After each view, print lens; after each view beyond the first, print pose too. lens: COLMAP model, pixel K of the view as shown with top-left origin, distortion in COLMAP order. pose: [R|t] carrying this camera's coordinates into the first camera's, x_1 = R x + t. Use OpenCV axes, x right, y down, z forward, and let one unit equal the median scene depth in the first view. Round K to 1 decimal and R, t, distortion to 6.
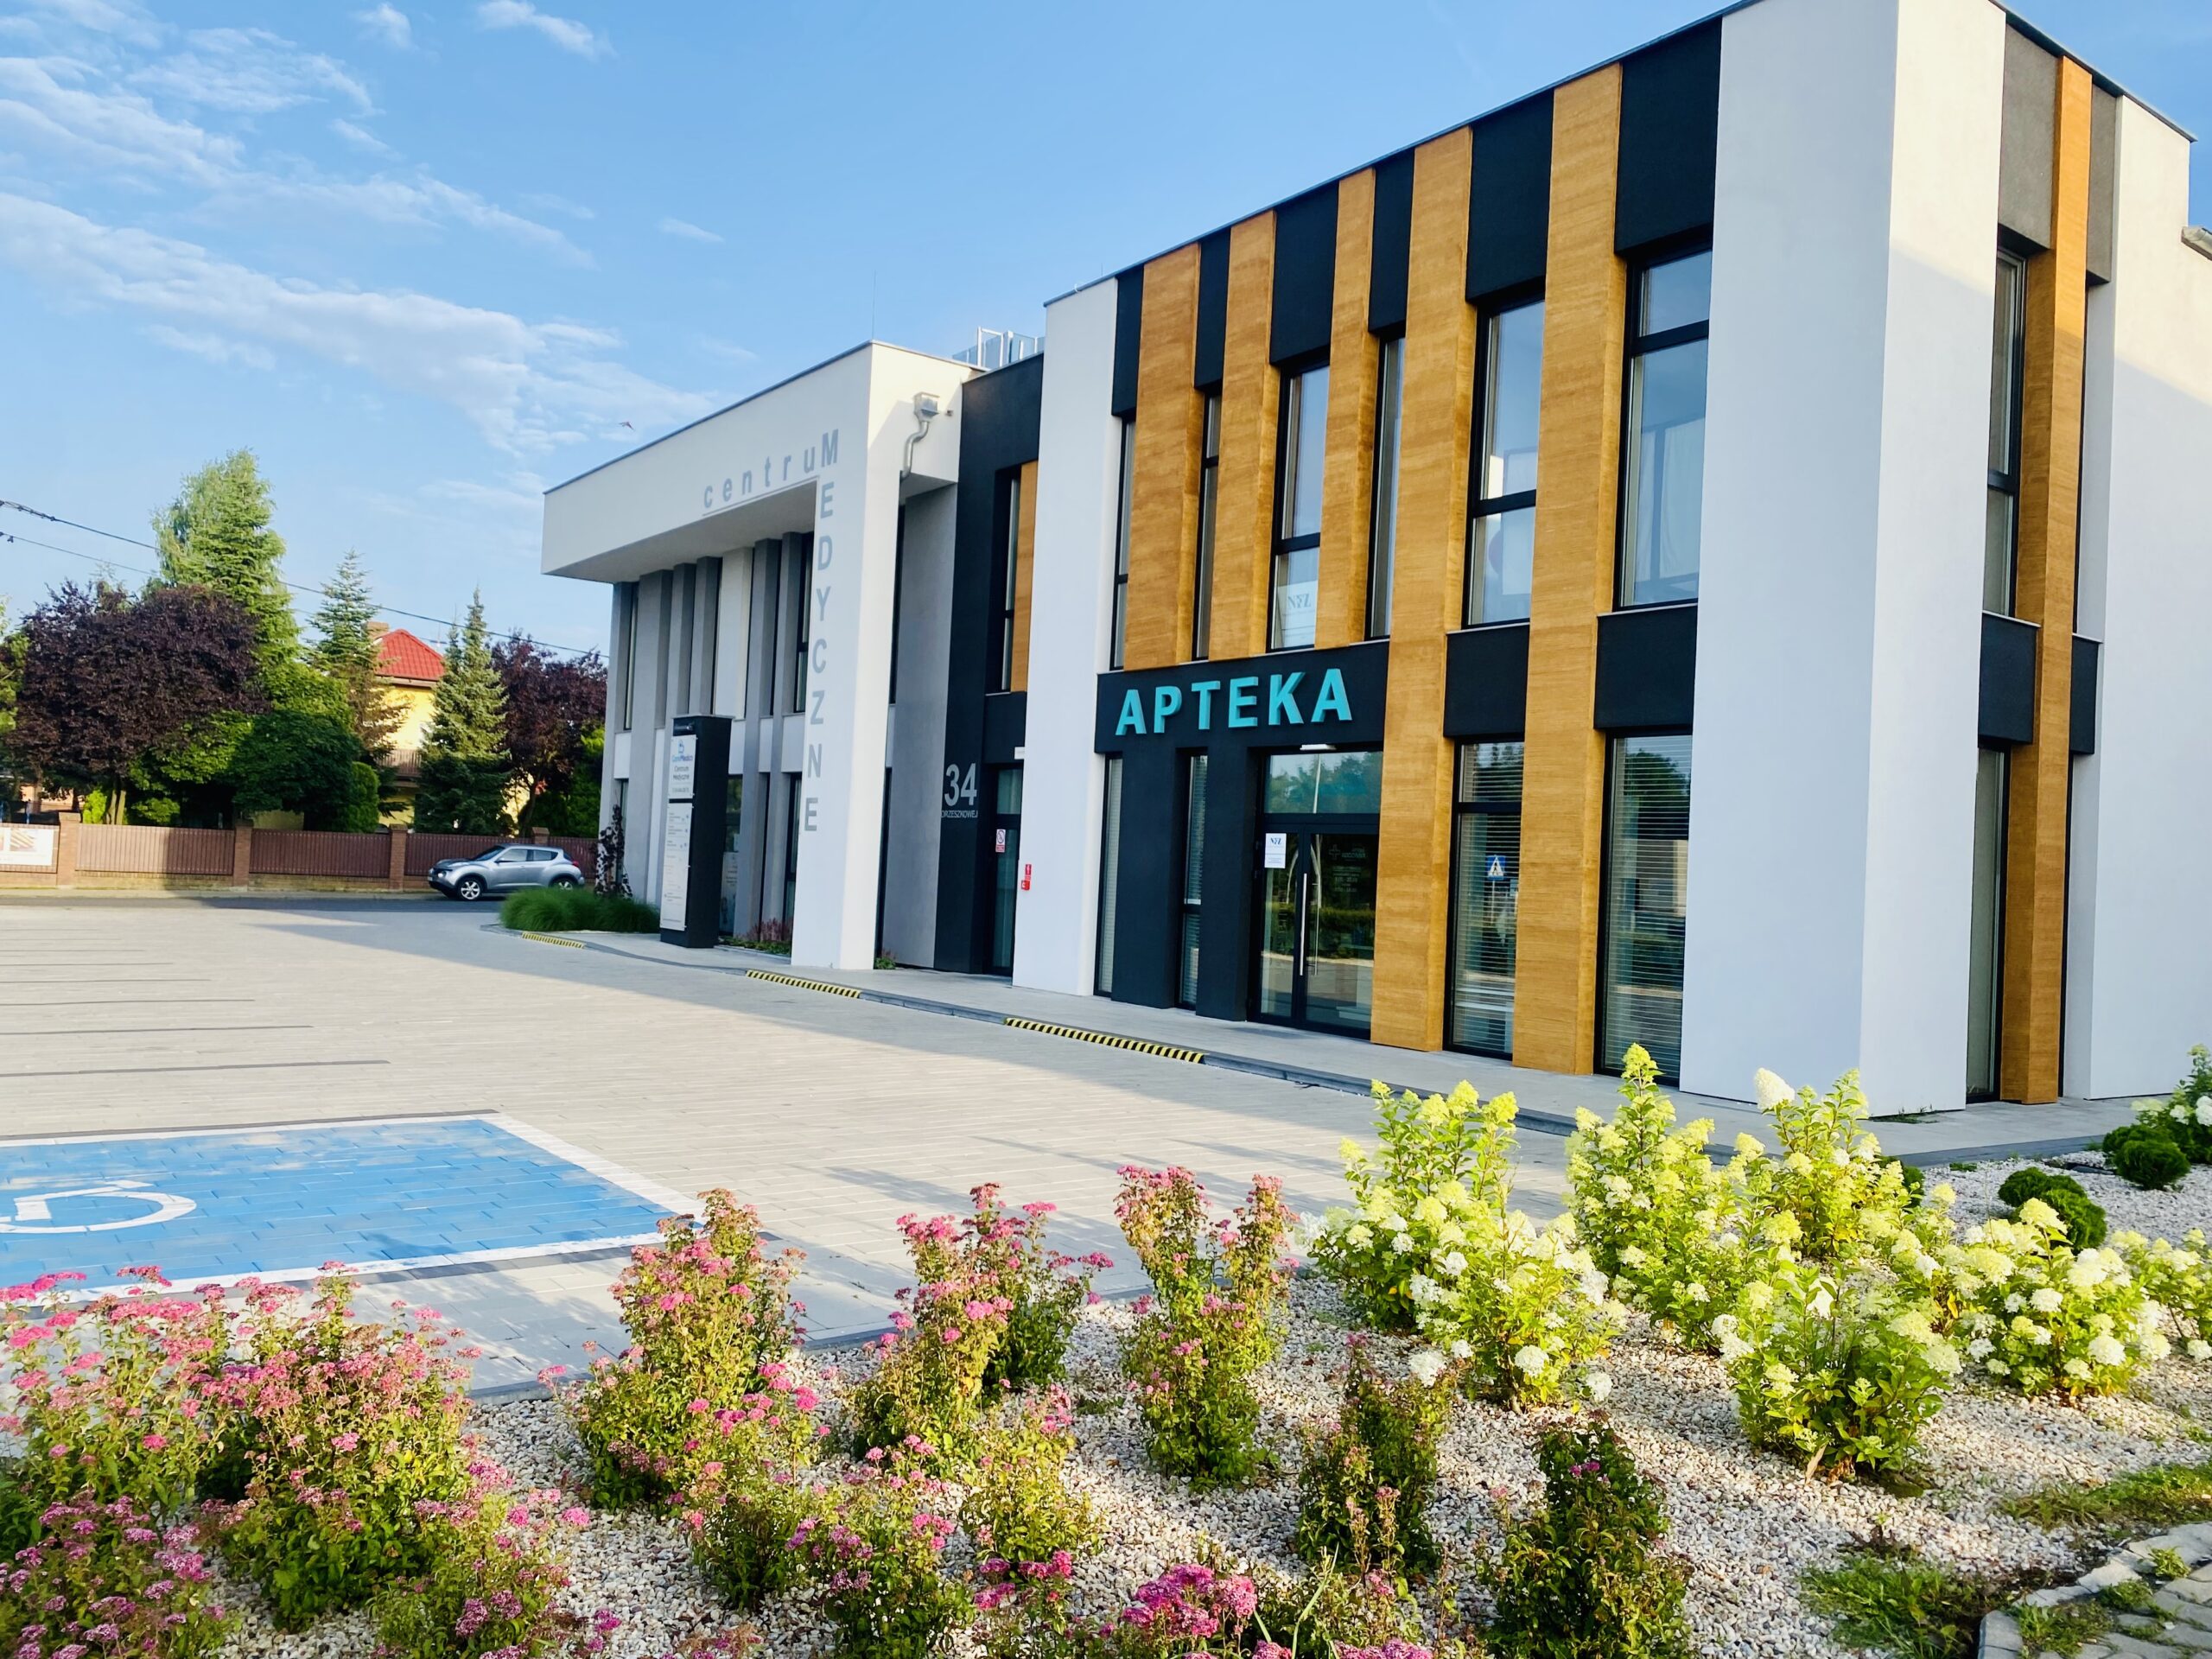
lens RADIAL K [[1704.2, 0, 1106.0], [0, 1704.2, 829.5], [0, 0, 1]] dist [0.000895, -0.003045]
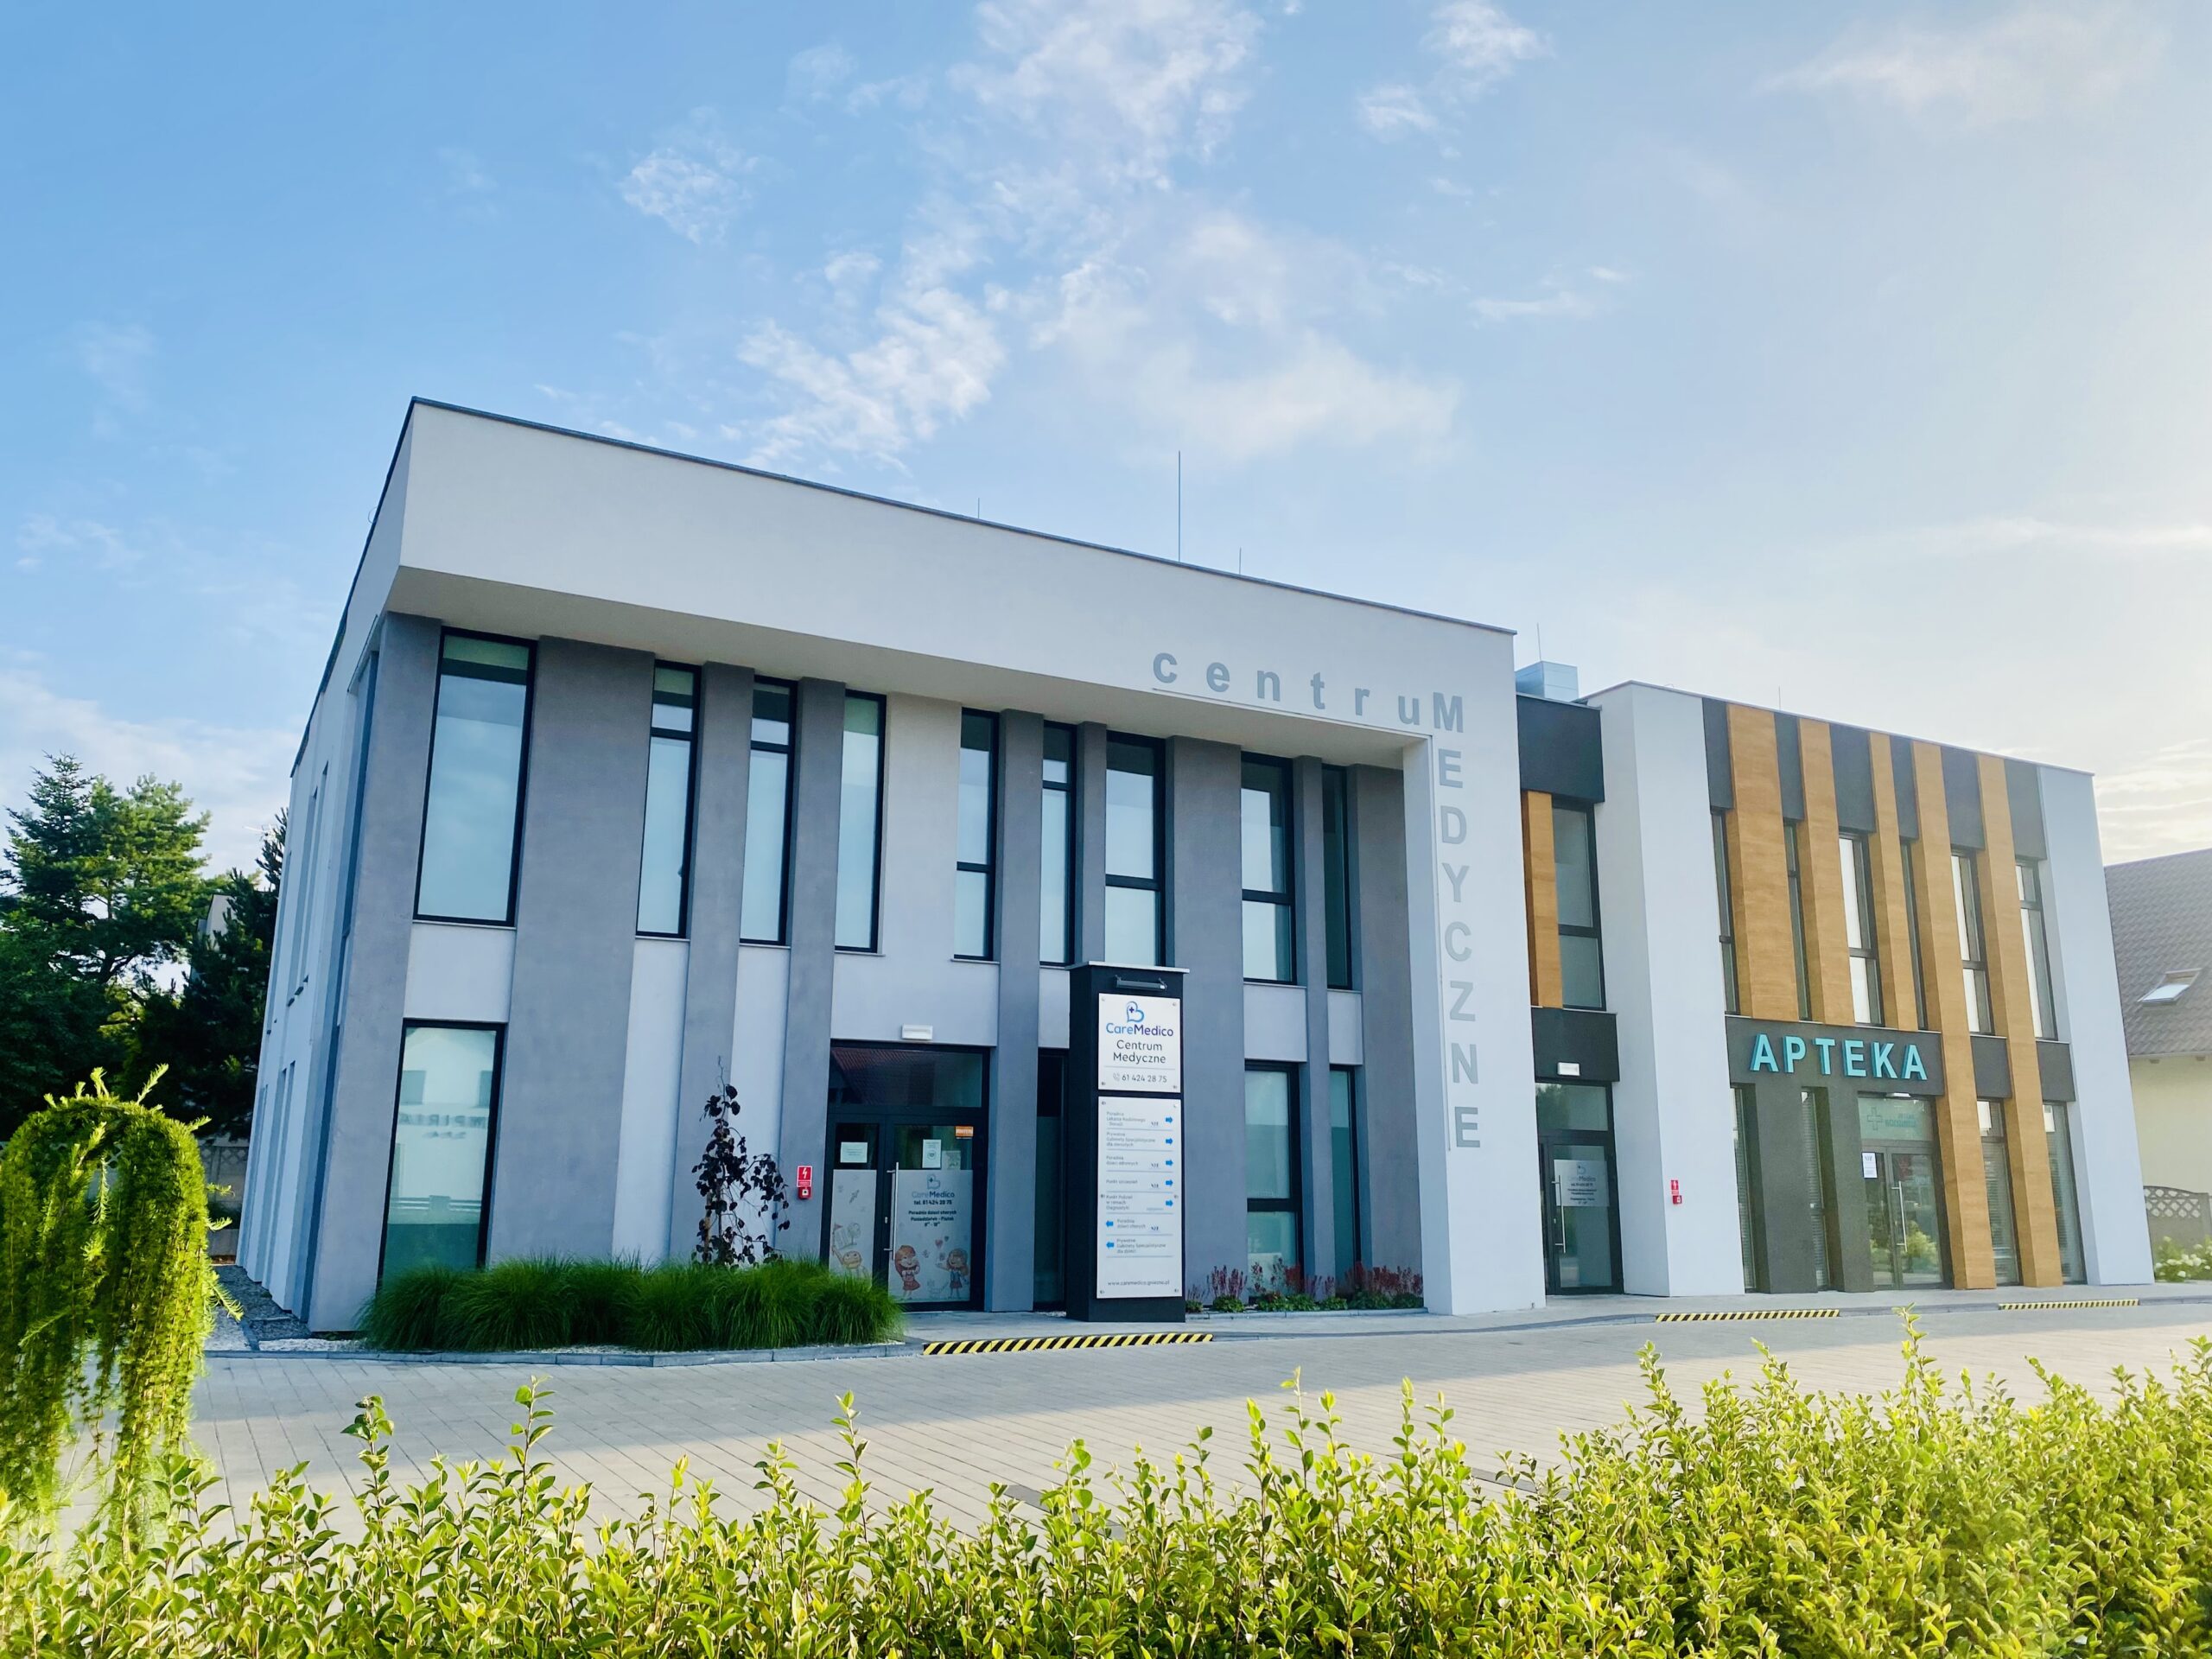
lens RADIAL K [[1704.2, 0, 1106.0], [0, 1704.2, 829.5], [0, 0, 1]] dist [0.000895, -0.003045]
pose [[0.114593, 0.186965, 0.975660, -1.357584], [-0.005119, 0.982228, -0.187623, 0.007513], [-0.993399, 0.016506, 0.113514, 1.401733]]
